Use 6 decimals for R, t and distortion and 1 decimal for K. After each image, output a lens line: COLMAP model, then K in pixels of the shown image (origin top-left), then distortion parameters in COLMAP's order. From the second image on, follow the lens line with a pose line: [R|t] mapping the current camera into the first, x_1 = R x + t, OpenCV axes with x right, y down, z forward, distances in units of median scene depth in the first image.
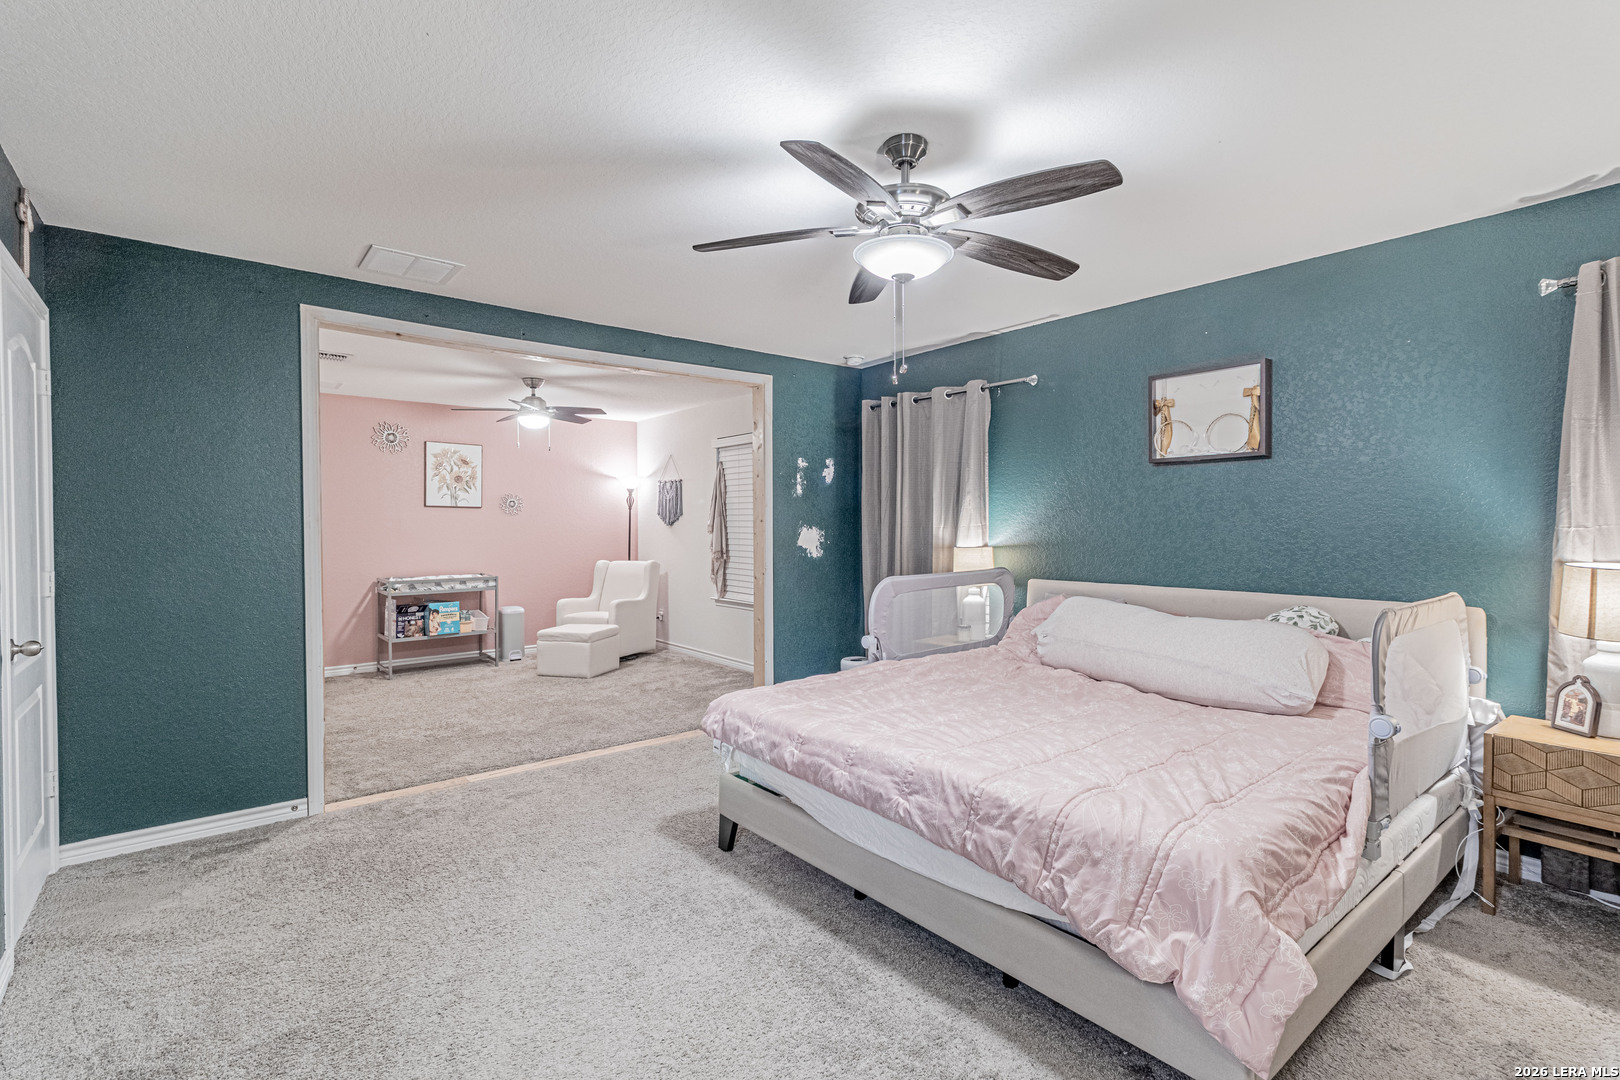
lens RADIAL K [[758.2, 0, 809.6], [0, 758.2, 533.7], [0, 0, 1]] dist [0.003018, 0.001056]
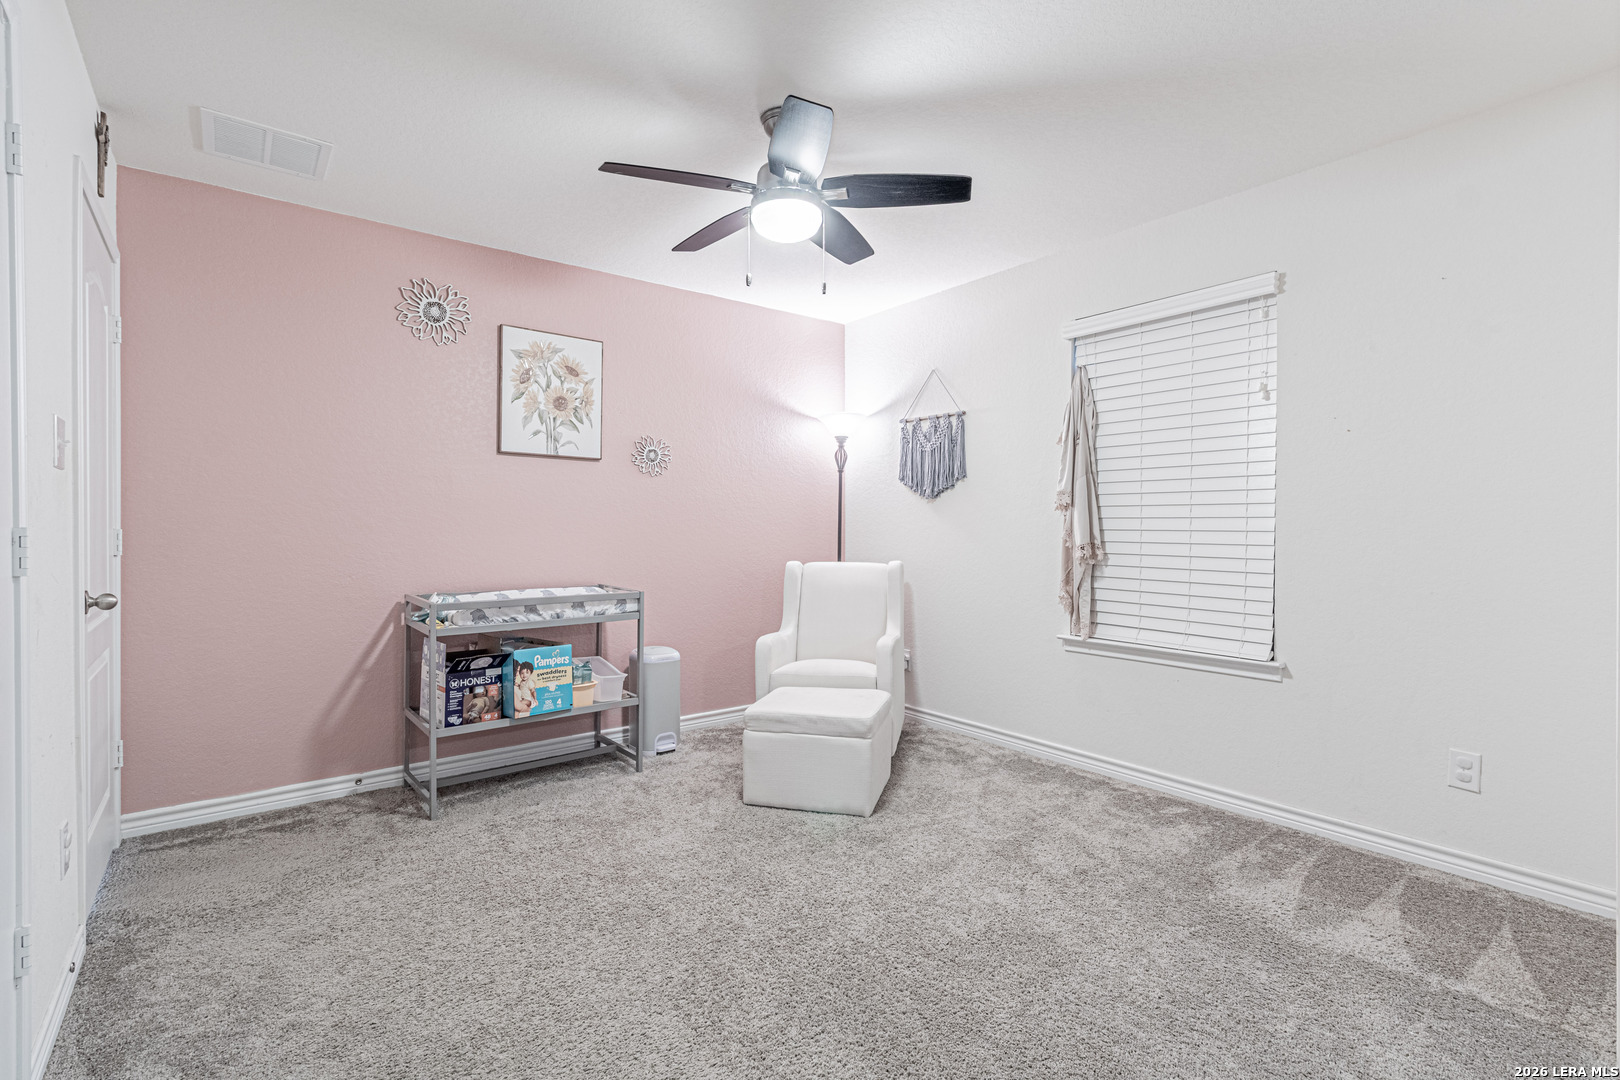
lens RADIAL K [[758.2, 0, 809.6], [0, 758.2, 533.7], [0, 0, 1]] dist [0.003018, 0.001056]
pose [[0.999776, 0.003506, -0.020867, -0.292962], [-0.003624, 0.999978, -0.005604, 0.020345], [0.020847, 0.005678, 0.999767, 0.505629]]
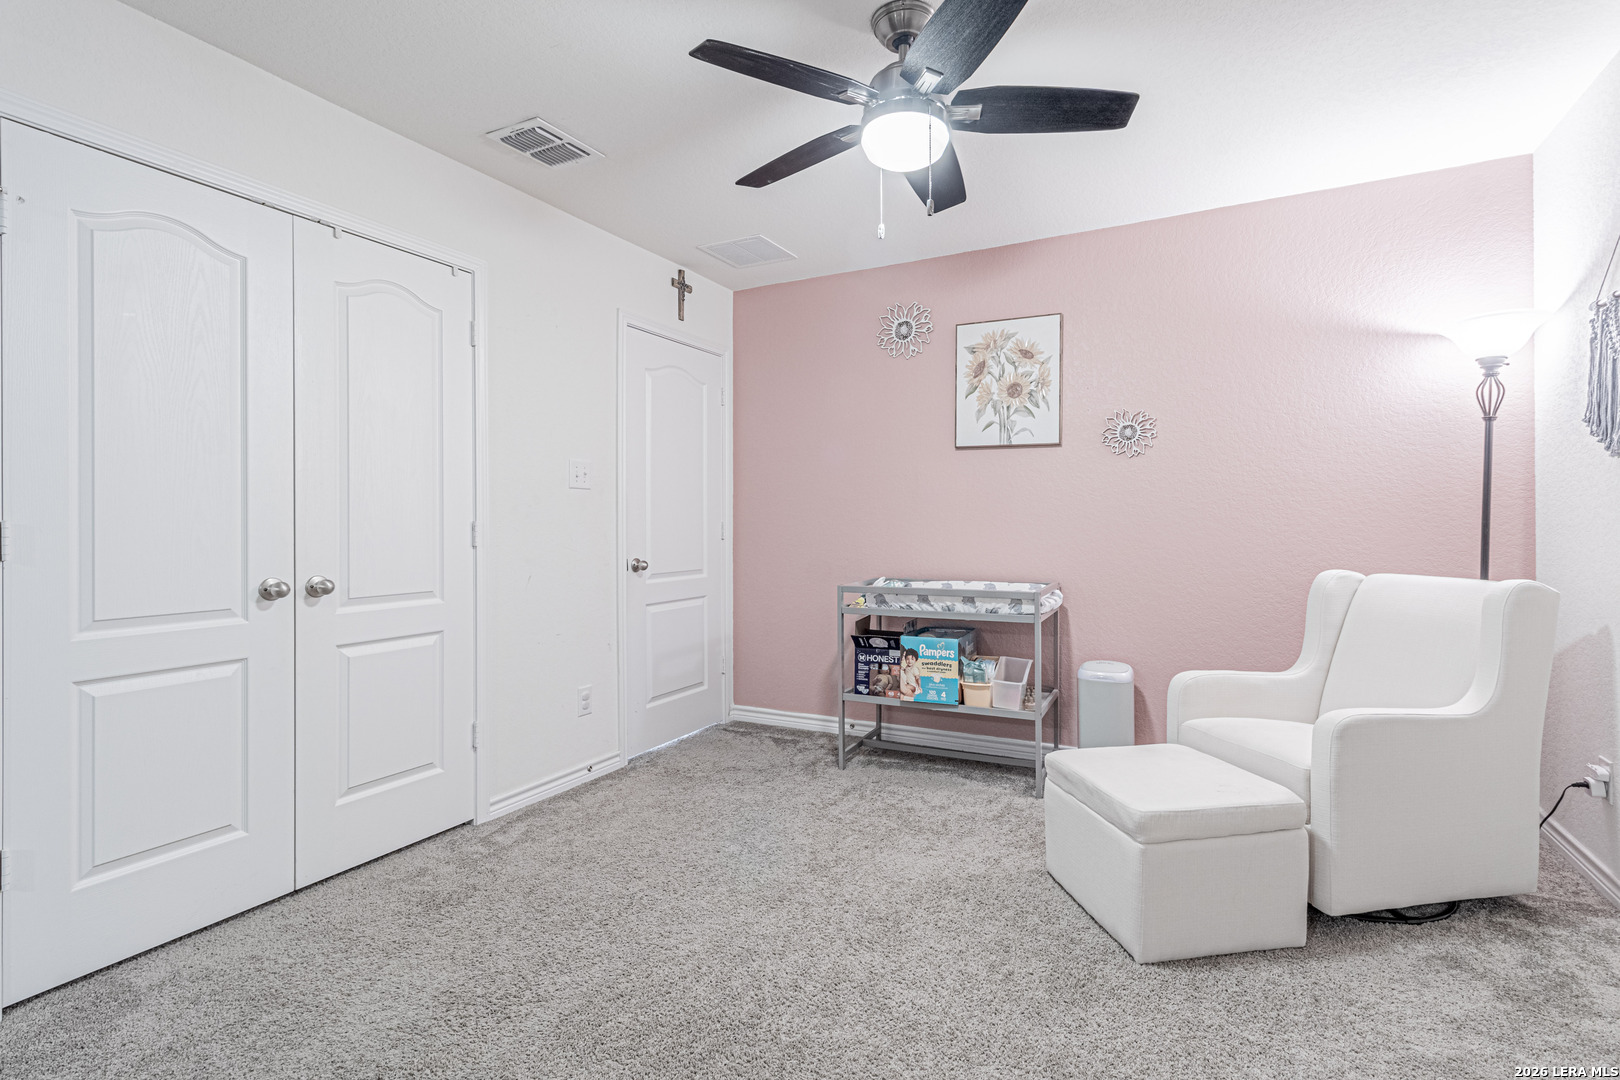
lens RADIAL K [[756.3, 0, 819.2], [0, 756.3, 522.4], [0, 0, 1]] dist [0.003769, -0.000118]
pose [[0.397960, 0.001432, -0.917402, -0.061292], [-0.009693, 0.999950, -0.002644, 0.018029], [0.917352, 0.009945, 0.397954, 0.714741]]
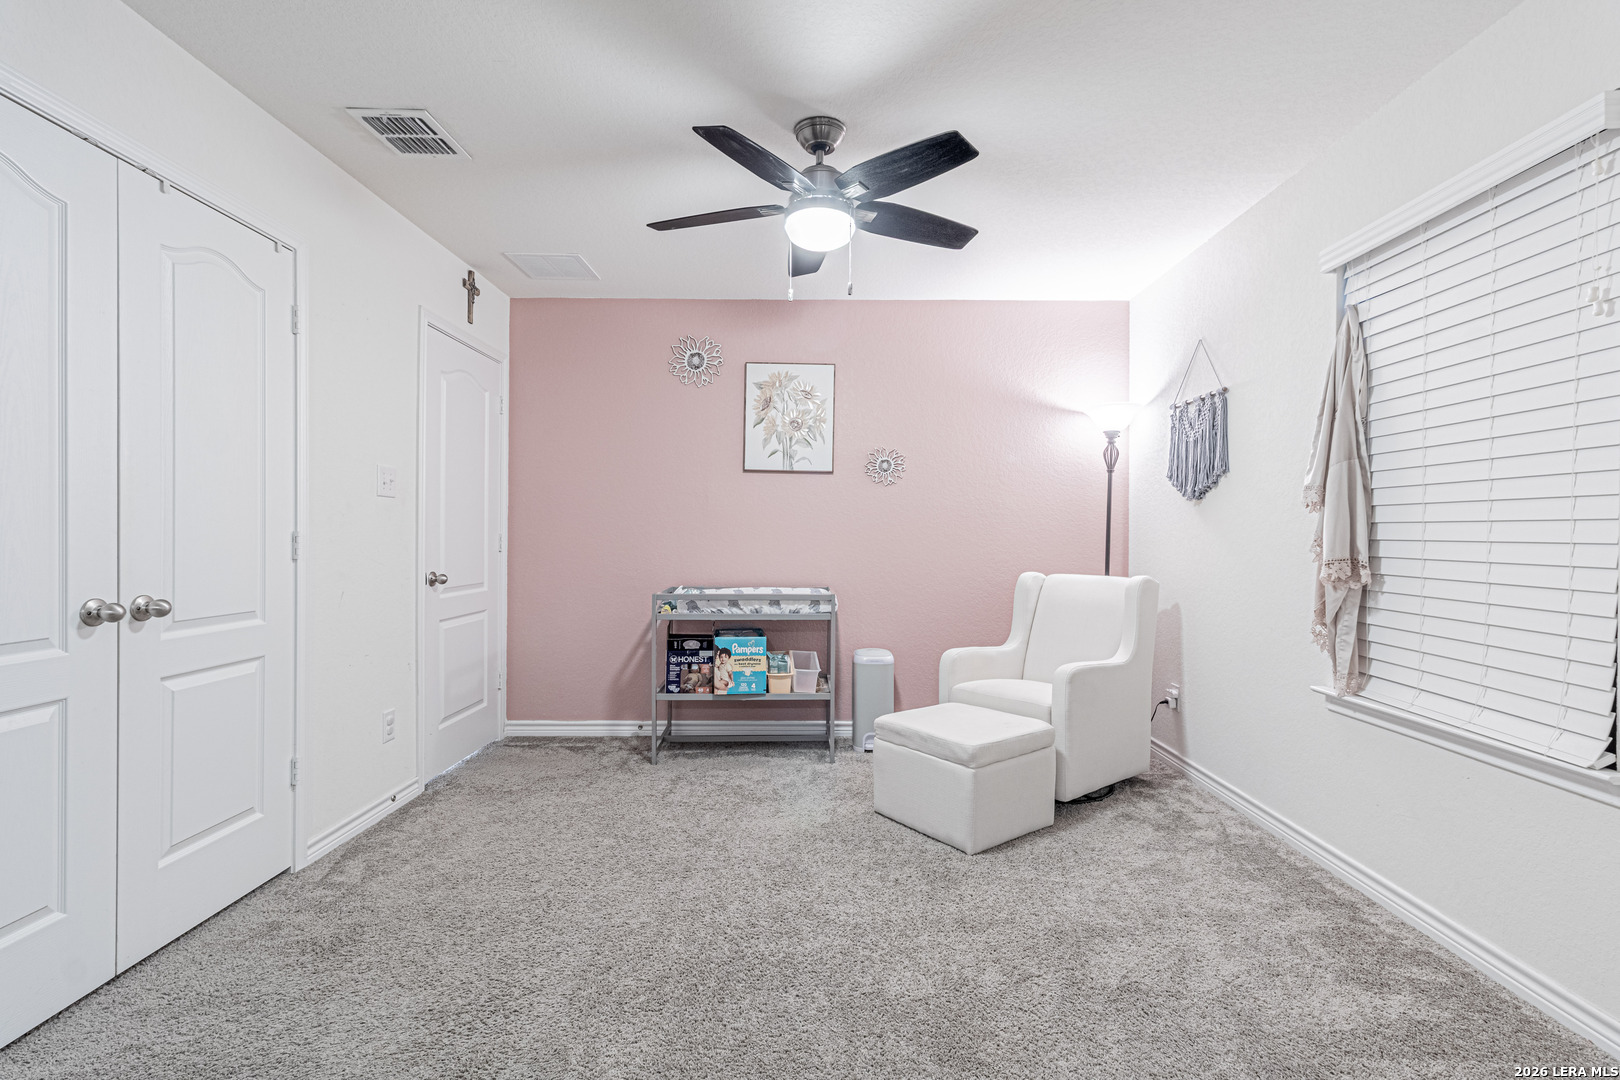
lens RADIAL K [[747.3, 0, 808.0], [0, 747.3, 537.6], [0, 0, 1]] dist [0.003148, 0.000522]
pose [[0.772114, 0.009057, -0.635419, -0.092070], [-0.016109, 0.999856, -0.005322, 0.019183], [0.635279, 0.014345, 0.772149, 0.585385]]
